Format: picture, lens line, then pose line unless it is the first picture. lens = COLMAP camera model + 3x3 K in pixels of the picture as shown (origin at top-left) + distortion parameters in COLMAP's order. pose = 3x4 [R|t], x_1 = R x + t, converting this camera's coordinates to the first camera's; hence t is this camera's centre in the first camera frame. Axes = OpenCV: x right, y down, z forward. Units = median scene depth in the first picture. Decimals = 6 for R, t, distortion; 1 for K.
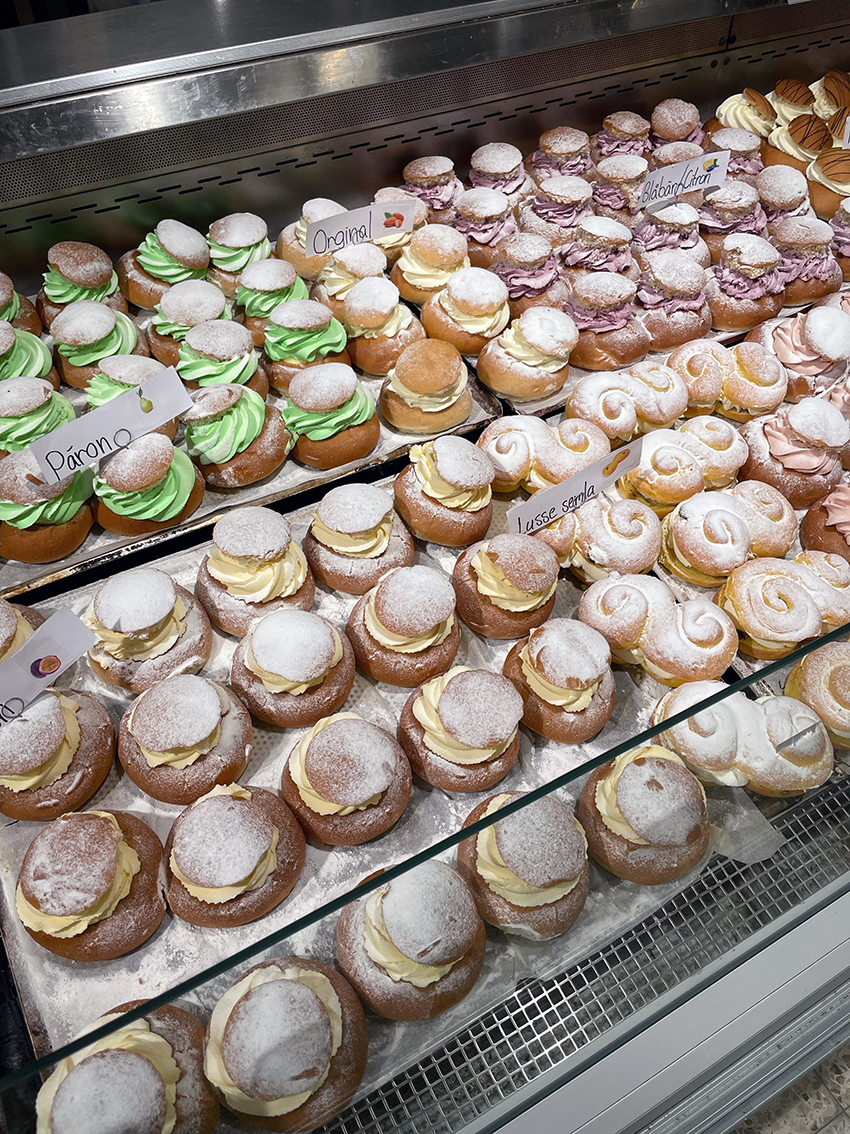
lens RADIAL K [[862.4, 0, 428.8], [0, 862.4, 558.7], [0, 0, 1]] dist [0.091158, -0.130966]
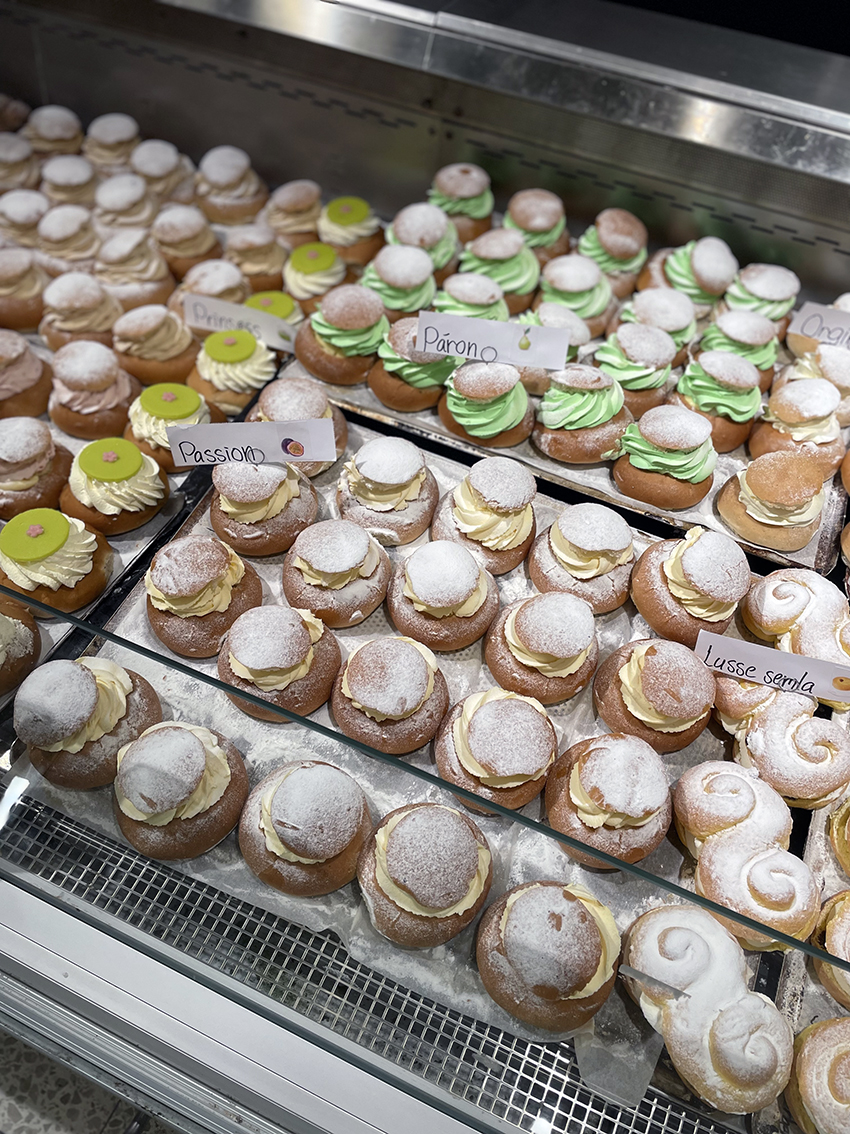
lens RADIAL K [[862.4, 0, 428.8], [0, 862.4, 558.7], [0, 0, 1]] dist [0.091158, -0.130966]
pose [[0.600480, 0.631926, -0.489994, 0.280689], [-0.649328, 0.742961, 0.162427, -0.063066], [0.466688, 0.220633, 0.856460, 0.045242]]
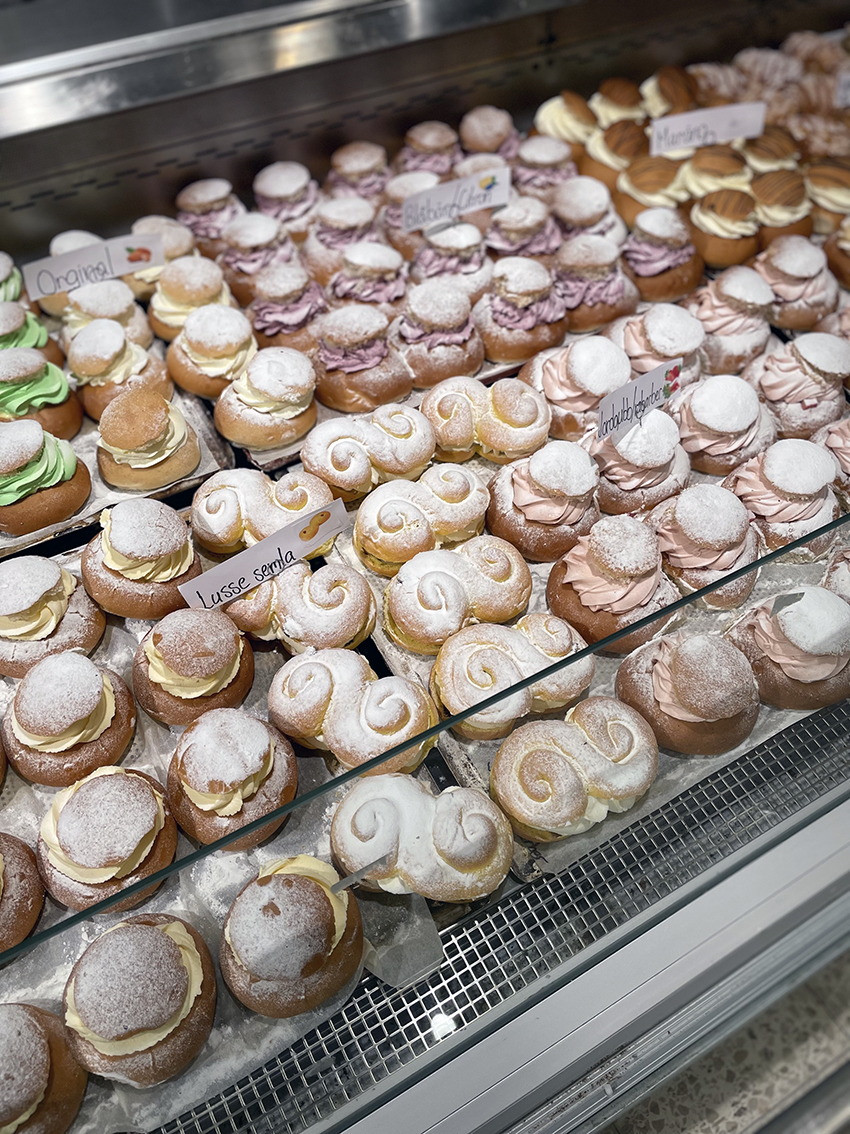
lens RADIAL K [[862.4, 0, 428.8], [0, 862.4, 558.7], [0, 0, 1]] dist [0.091158, -0.130966]
pose [[0.999353, -0.028884, -0.021447, 0.324237], [0.029023, 0.999559, 0.006240, -0.071140], [0.021257, -0.006858, 0.999751, 0.084644]]
